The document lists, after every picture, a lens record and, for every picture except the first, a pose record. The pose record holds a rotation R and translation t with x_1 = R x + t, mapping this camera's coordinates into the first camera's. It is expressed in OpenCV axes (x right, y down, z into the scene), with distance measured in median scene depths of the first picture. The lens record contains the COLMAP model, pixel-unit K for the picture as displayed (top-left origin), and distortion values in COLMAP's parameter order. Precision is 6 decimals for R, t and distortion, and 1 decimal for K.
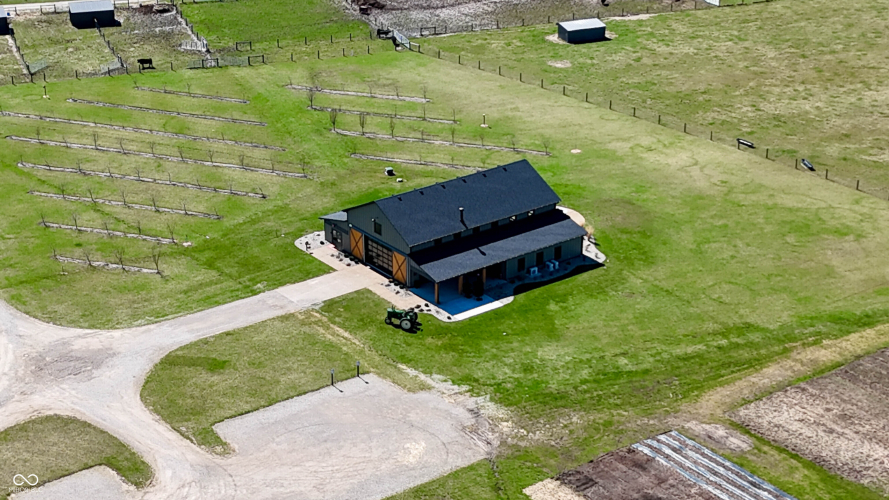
lens RADIAL K [[657.7, 0, 444.0], [0, 657.7, 248.3], [0, 0, 1]] dist [0.039115, -0.014897]
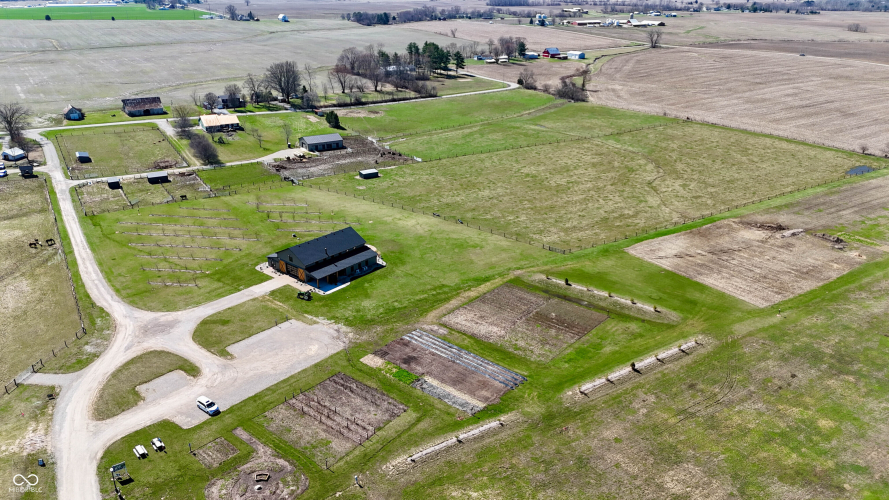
lens RADIAL K [[657.7, 0, 446.1], [0, 657.7, 251.2], [0, 0, 1]] dist [0.039115, -0.014897]
pose [[0.975979, -0.078317, 0.203302, -0.034228], [0.068270, 0.996095, 0.055980, -0.154947], [-0.206892, -0.040756, 0.977515, -1.468982]]
